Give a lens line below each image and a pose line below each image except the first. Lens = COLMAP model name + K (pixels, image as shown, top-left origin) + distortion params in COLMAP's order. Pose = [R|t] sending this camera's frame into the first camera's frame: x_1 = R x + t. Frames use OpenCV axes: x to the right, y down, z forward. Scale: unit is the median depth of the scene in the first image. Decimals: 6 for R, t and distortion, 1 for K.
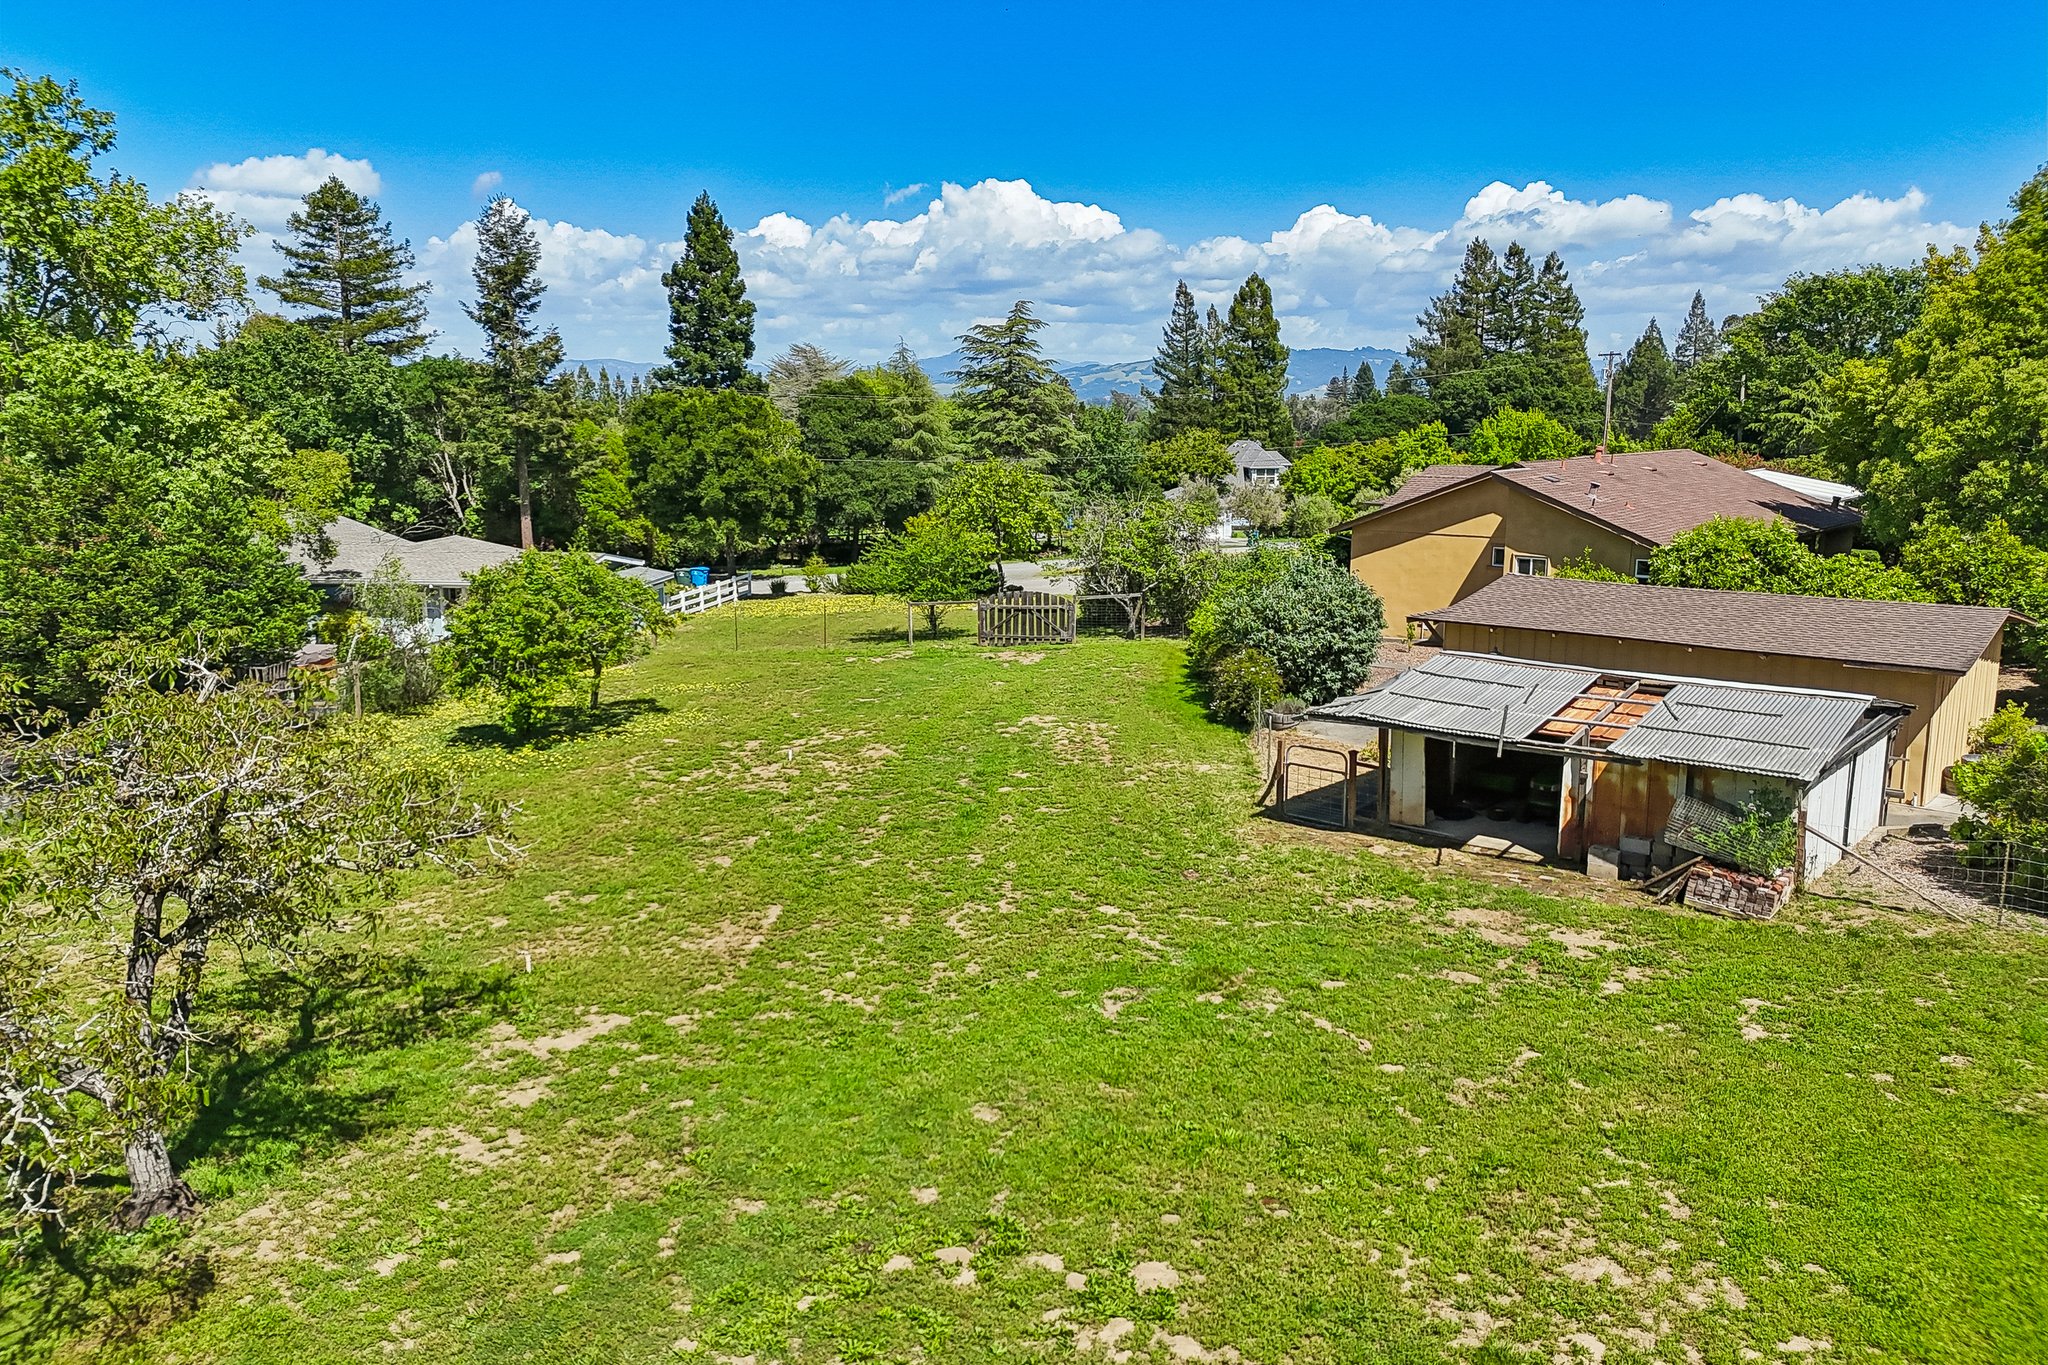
lens RADIAL K [[1498.1, 0, 1022.4], [0, 1498.1, 704.0], [0, 0, 1]] dist [0.081639, -0.082952]
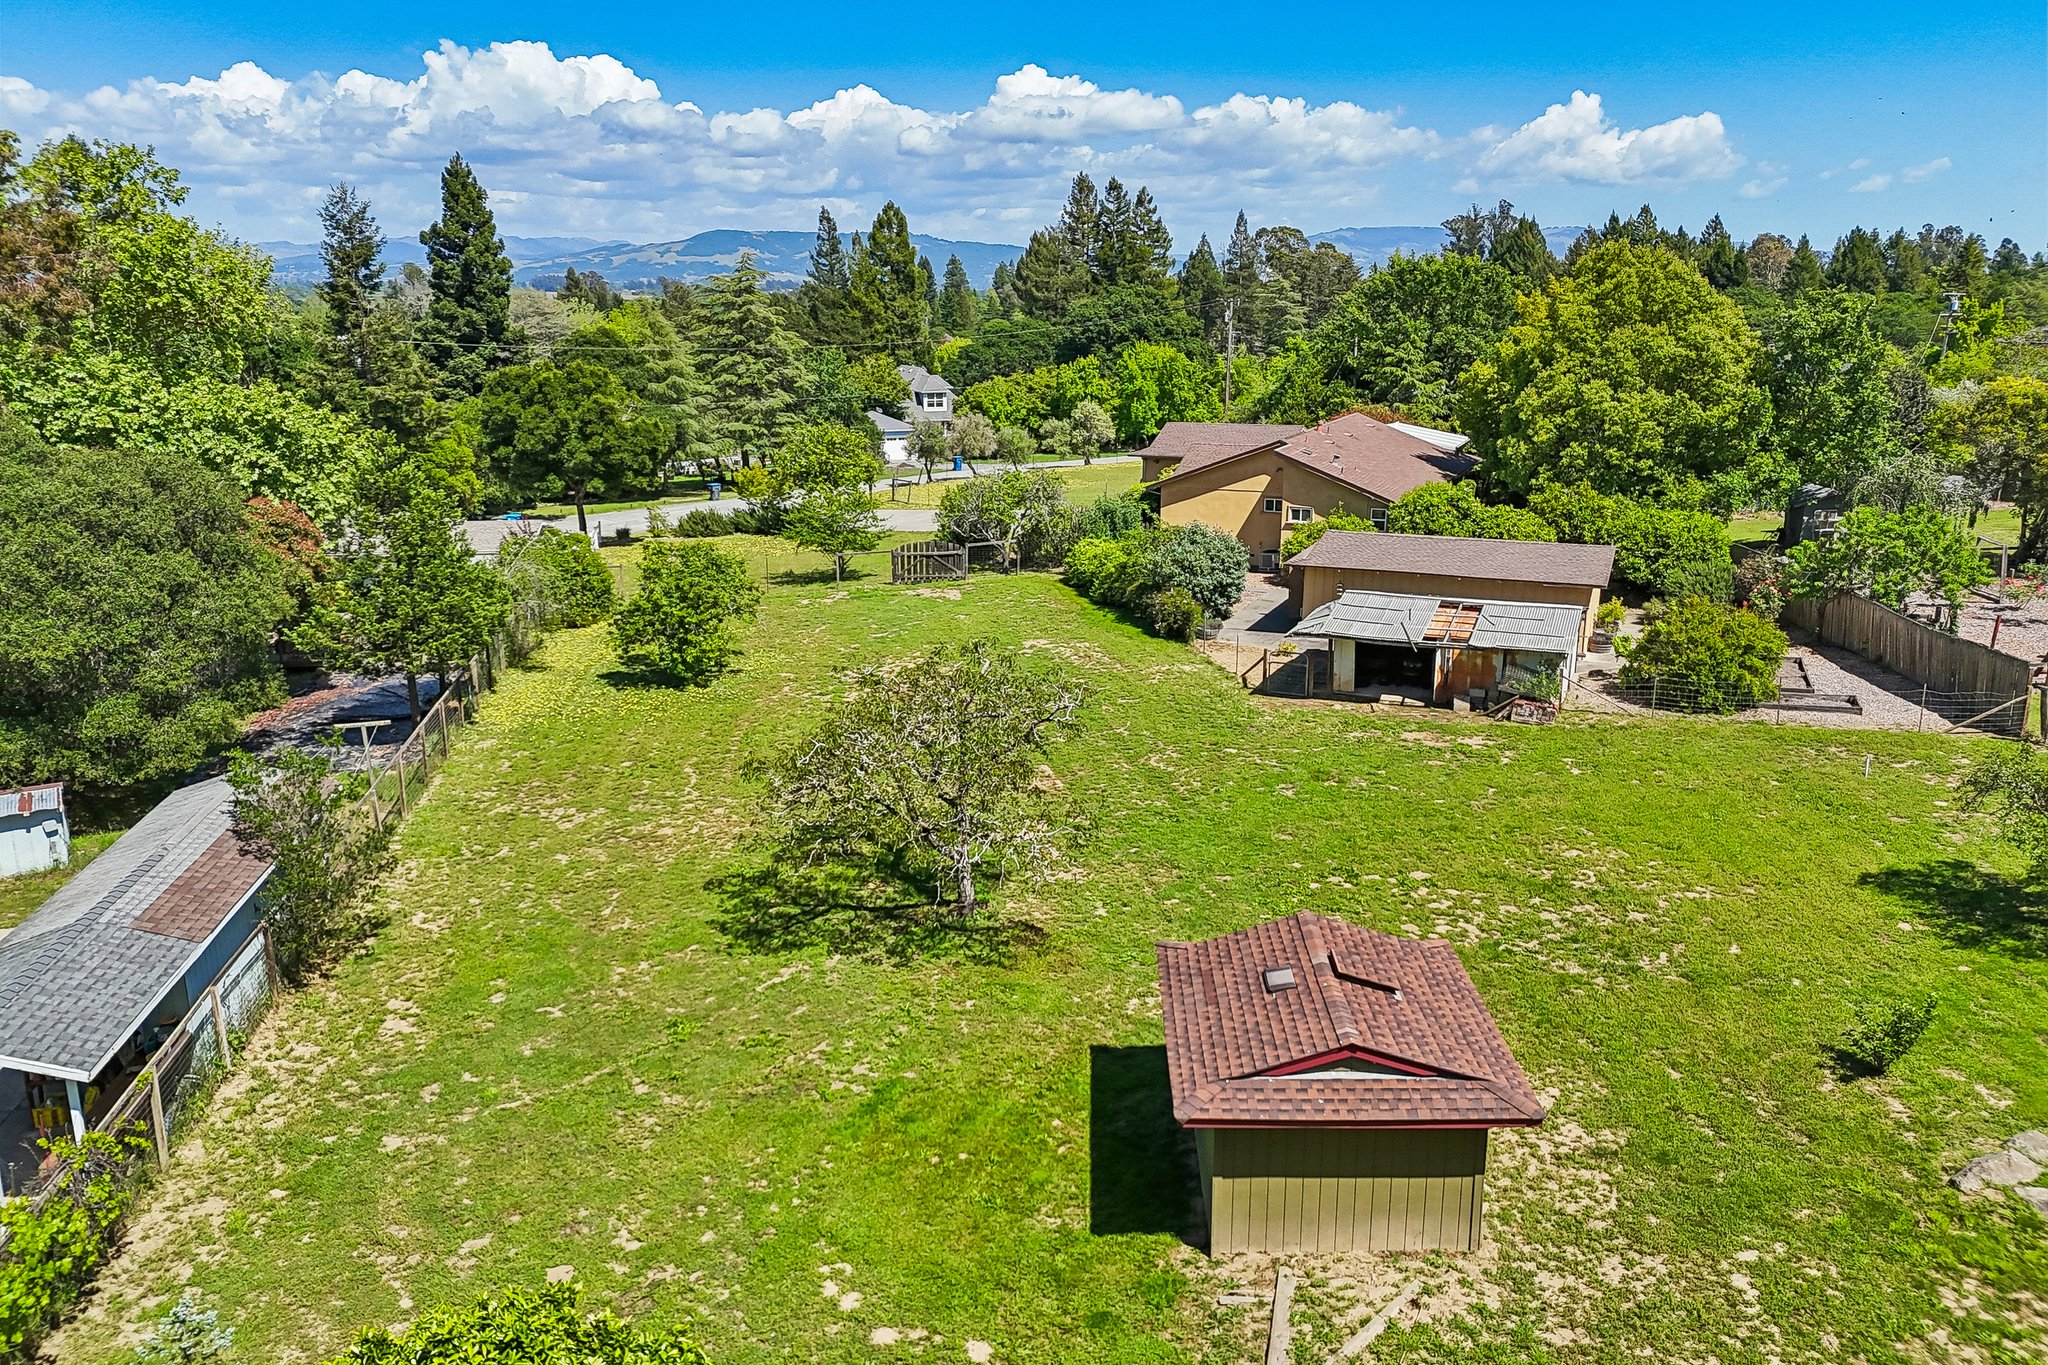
lens RADIAL K [[1498.1, 0, 1026.5], [0, 1498.1, 704.4], [0, 0, 1]] dist [0.081639, -0.082952]
pose [[0.956784, -0.077879, 0.280176, -0.281575], [0.057414, 0.995097, 0.080537, -0.032506], [-0.285075, -0.060971, 0.956564, -0.274473]]
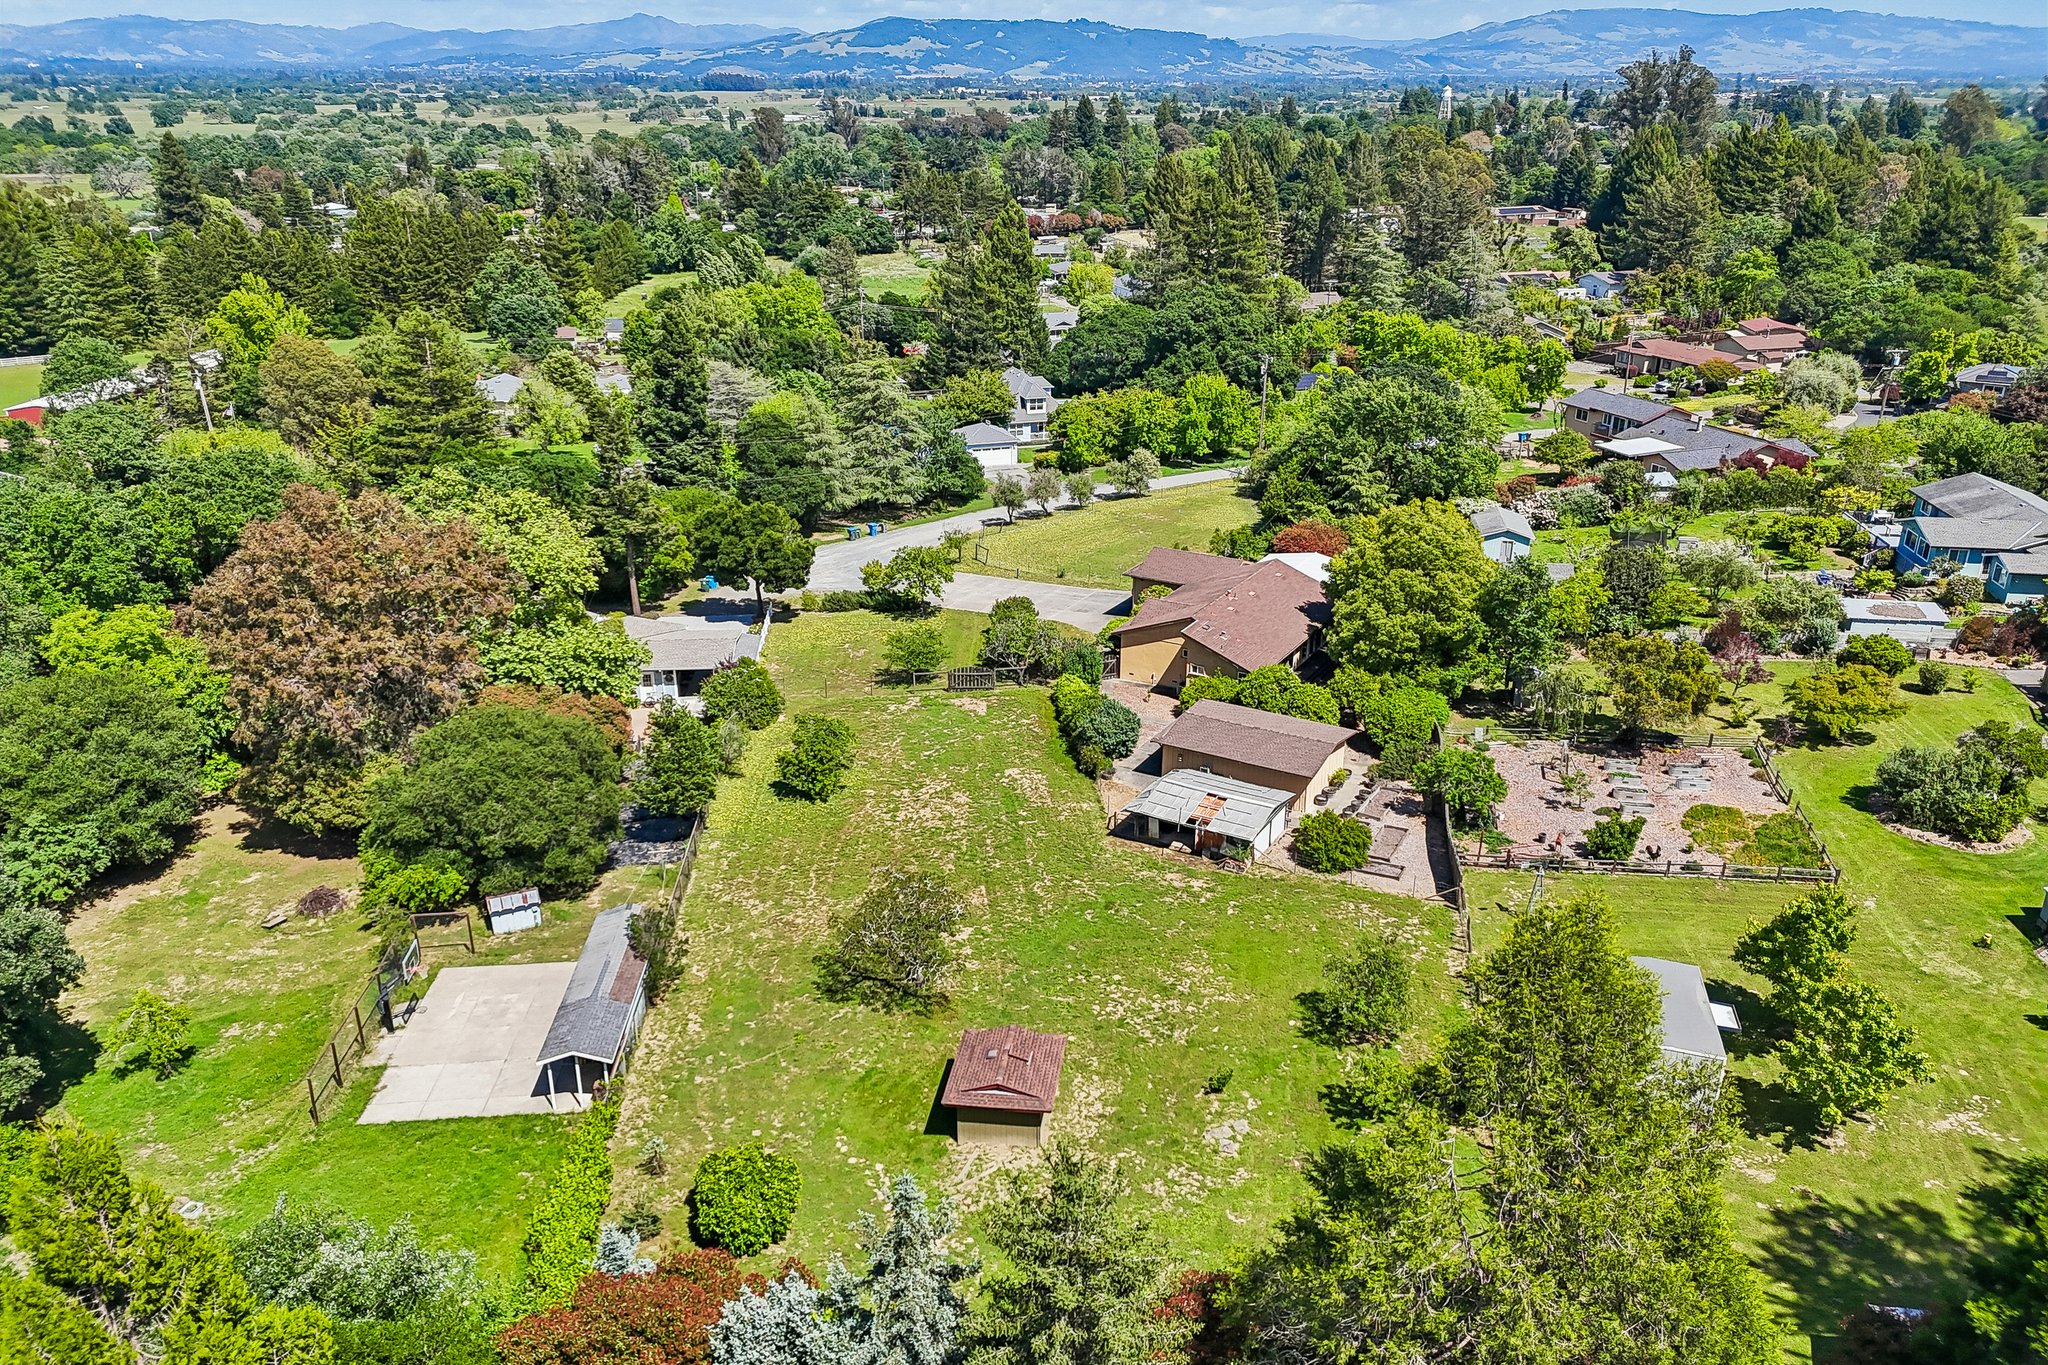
lens RADIAL K [[1498.1, 0, 1020.5], [0, 1498.1, 689.2], [0, 0, 1]] dist [0.081639, -0.082952]
pose [[0.983504, -0.069001, 0.167206, -0.268534], [0.037025, 0.981605, 0.187297, -0.415226], [-0.177054, -0.178016, 0.967968, -0.994777]]
